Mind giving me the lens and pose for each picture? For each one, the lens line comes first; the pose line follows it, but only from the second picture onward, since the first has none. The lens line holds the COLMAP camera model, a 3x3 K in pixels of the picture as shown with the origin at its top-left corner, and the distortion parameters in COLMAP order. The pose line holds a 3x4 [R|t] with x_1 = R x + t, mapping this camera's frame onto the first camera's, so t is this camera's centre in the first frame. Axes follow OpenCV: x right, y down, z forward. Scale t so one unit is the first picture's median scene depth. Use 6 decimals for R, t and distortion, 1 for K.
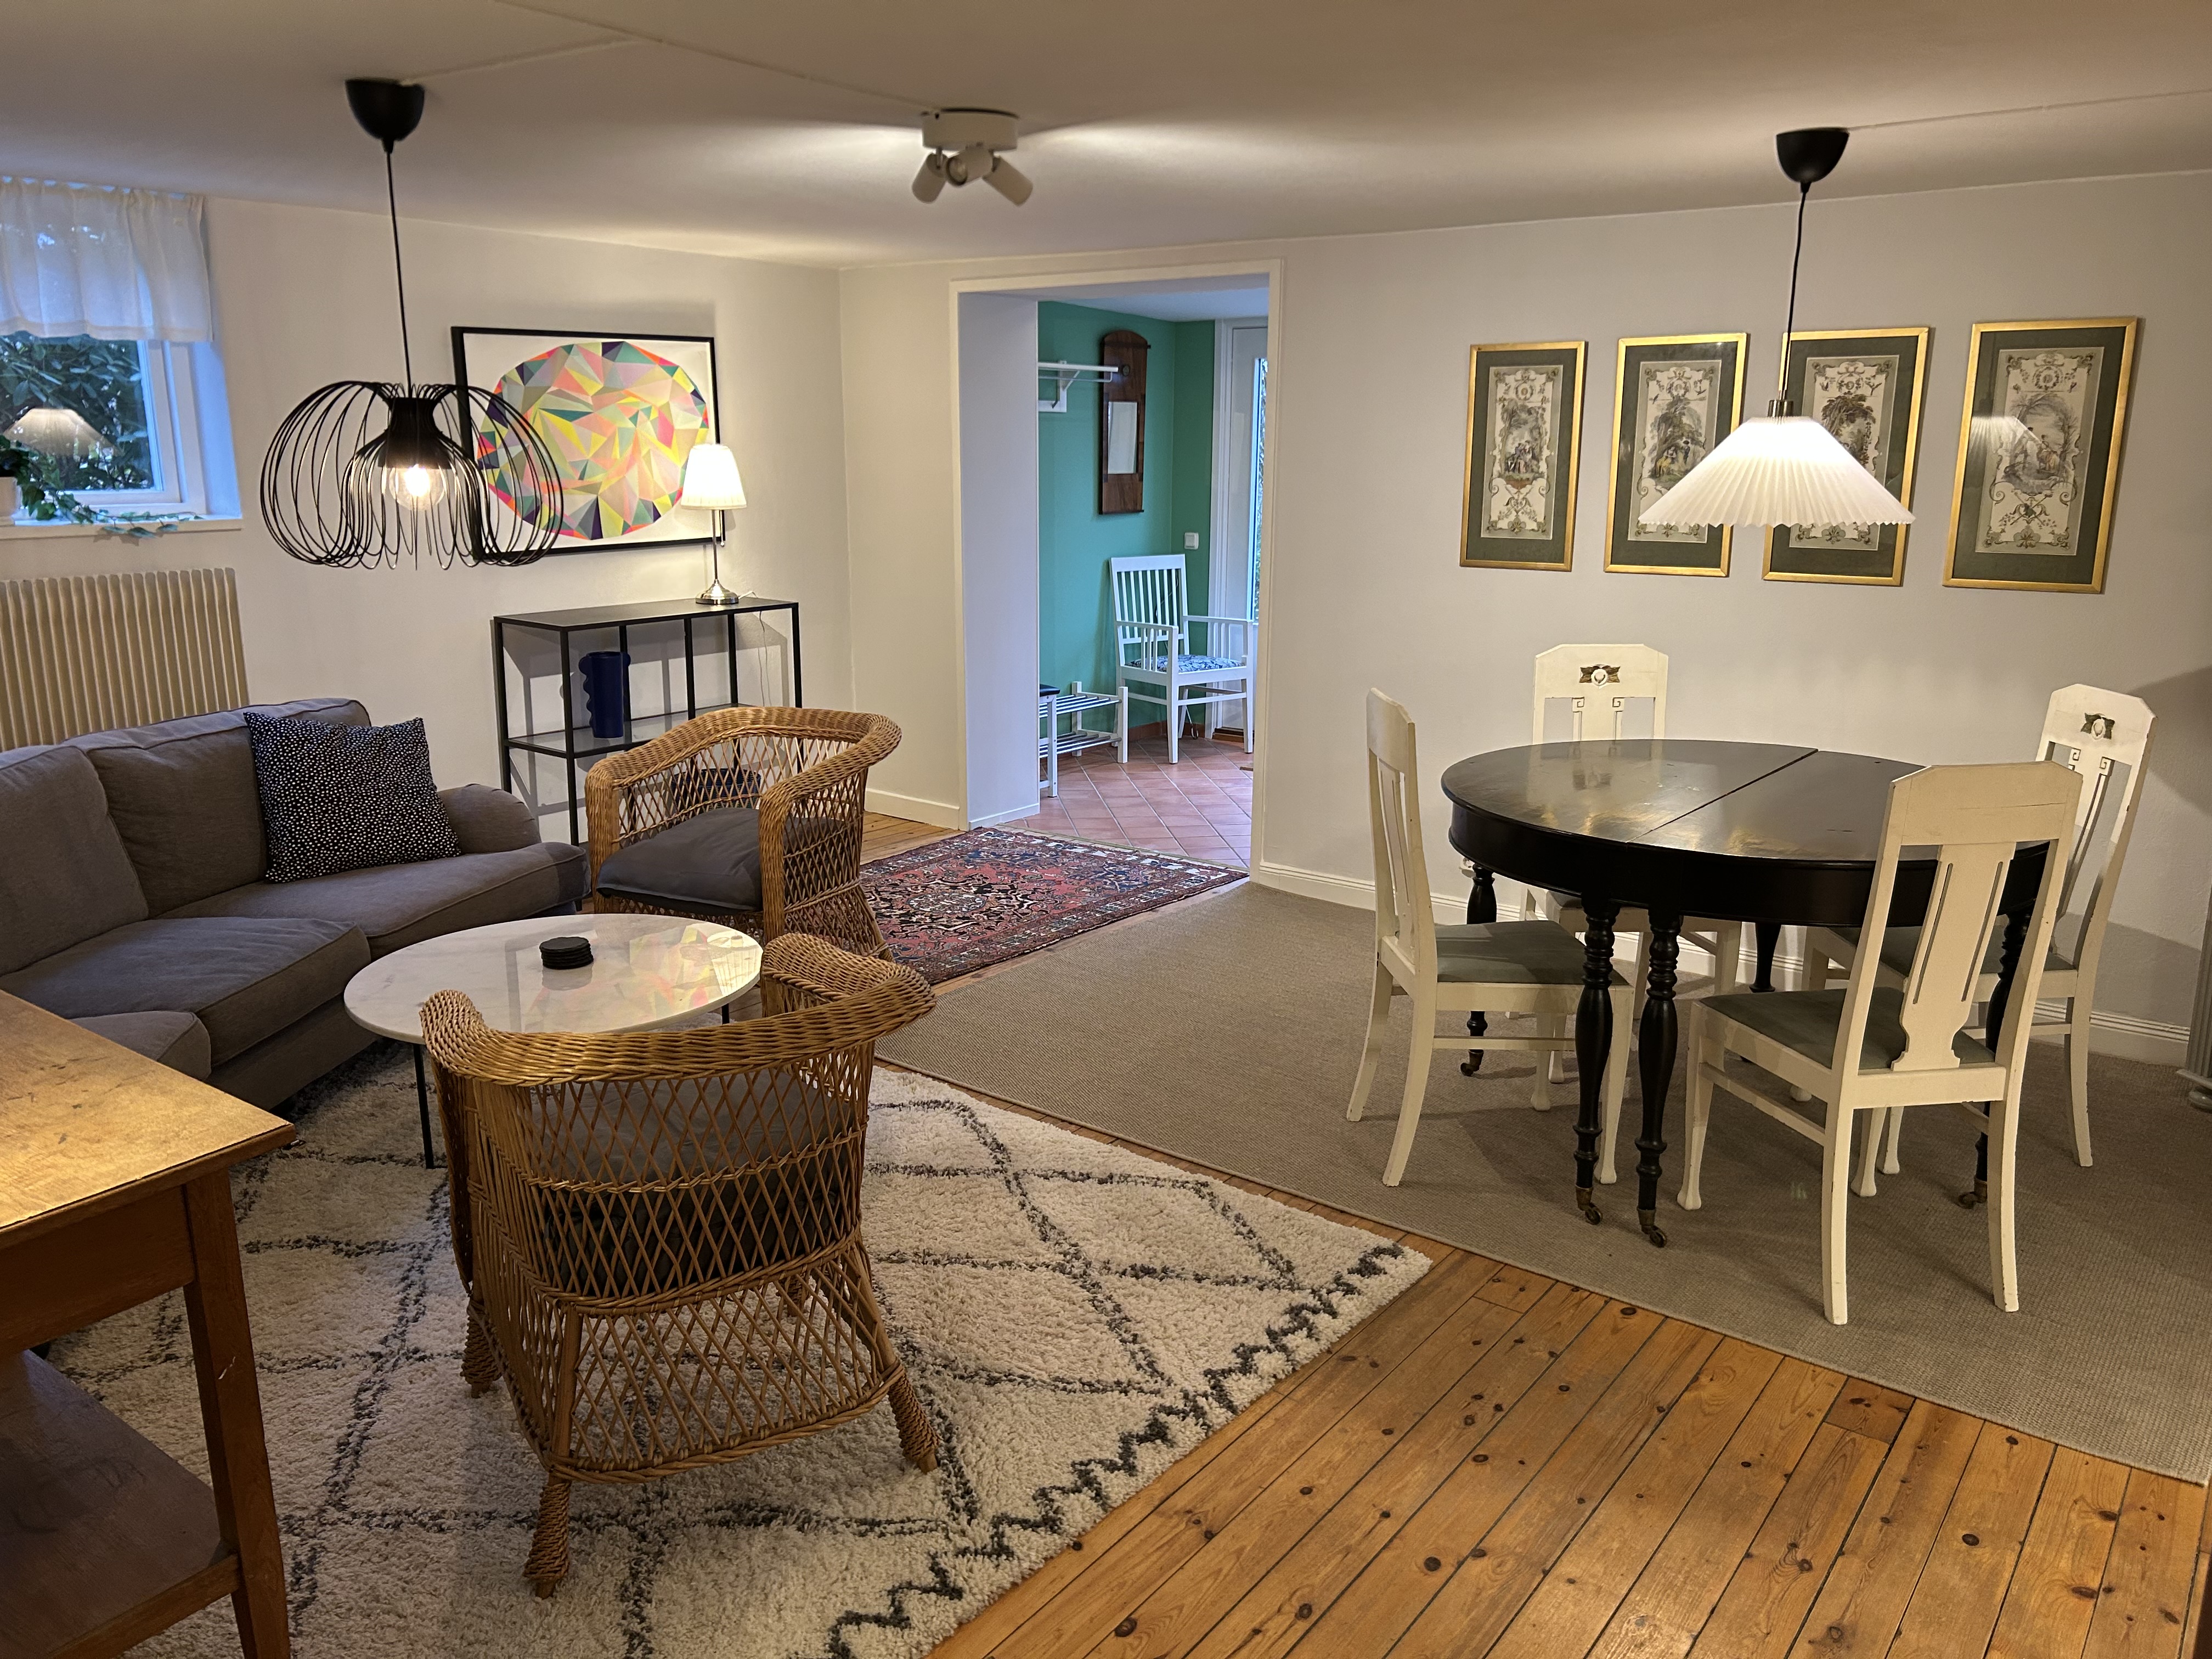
lens RADIAL K [[1674.9, 0, 1103.7], [0, 1674.9, 830.8], [0, 0, 1]] dist [0.054600, -0.054563]
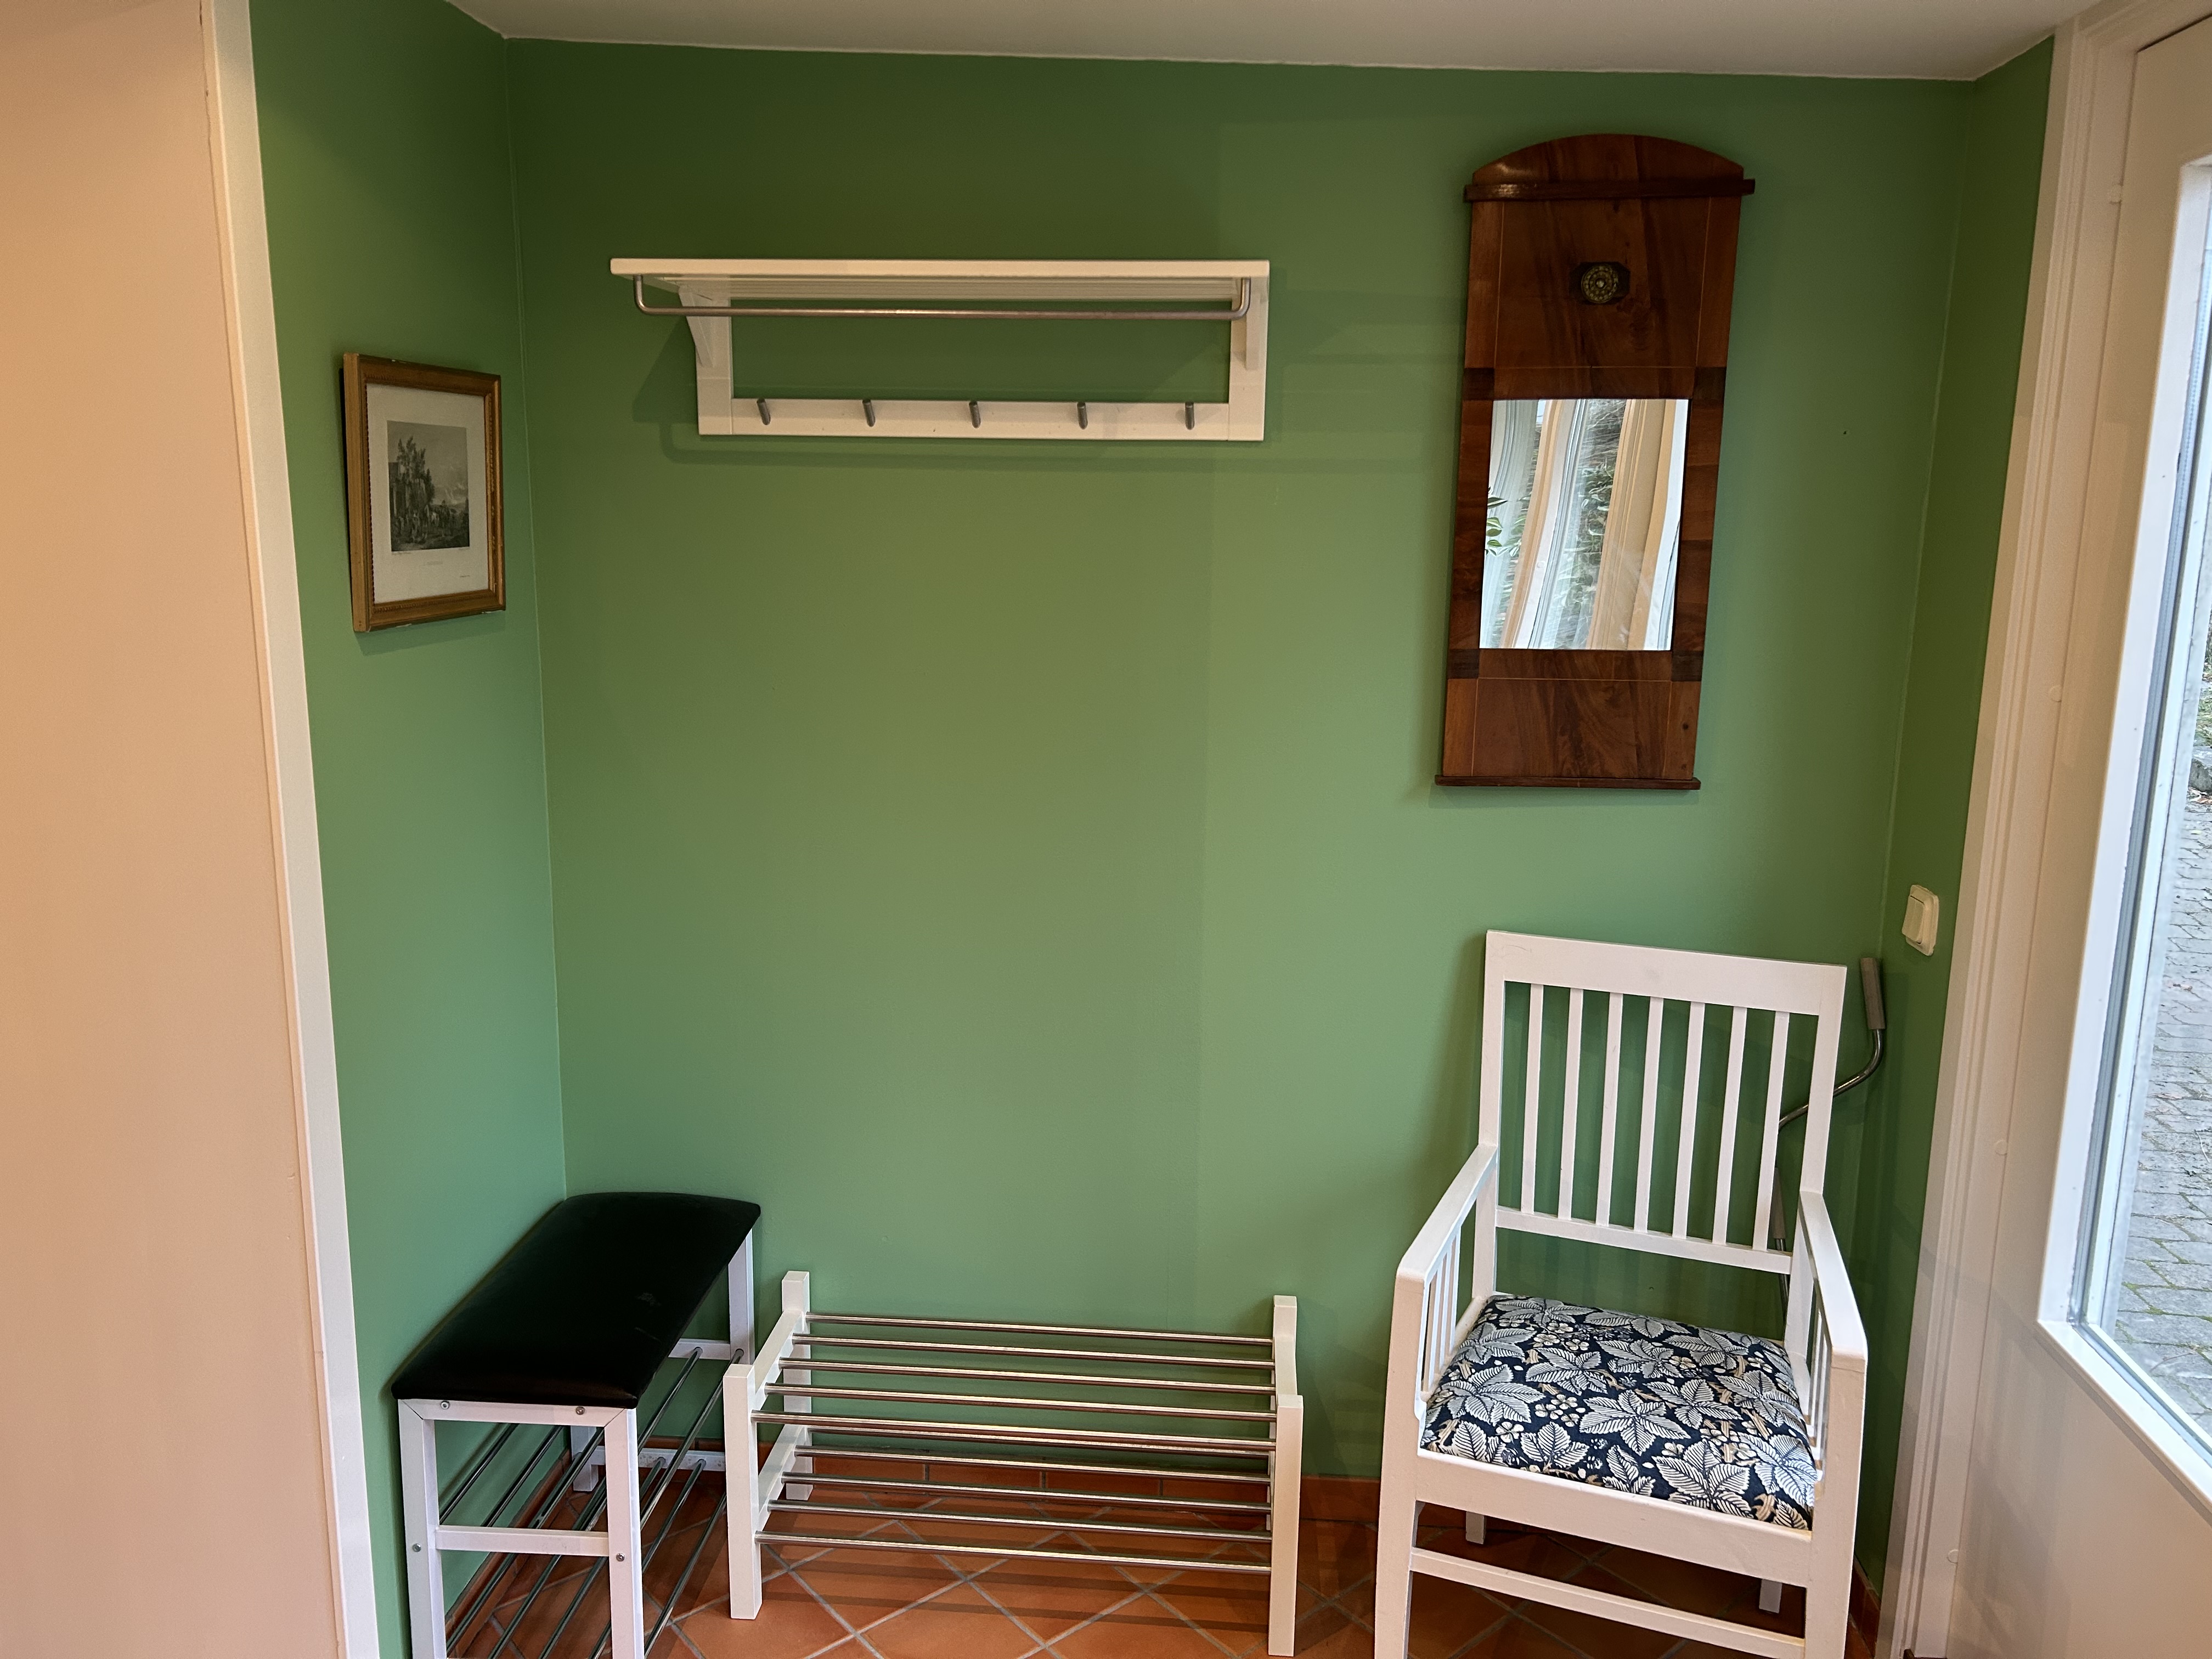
lens RADIAL K [[1674.9, 0, 1103.9], [0, 1674.9, 812.8], [0, 0, 1]] dist [0.054600, -0.054563]
pose [[0.537156, 0.154310, -0.829248, 0.206866], [-0.204761, 0.977571, 0.049275, -0.183547], [0.818252, 0.143330, 0.556704, 0.780532]]
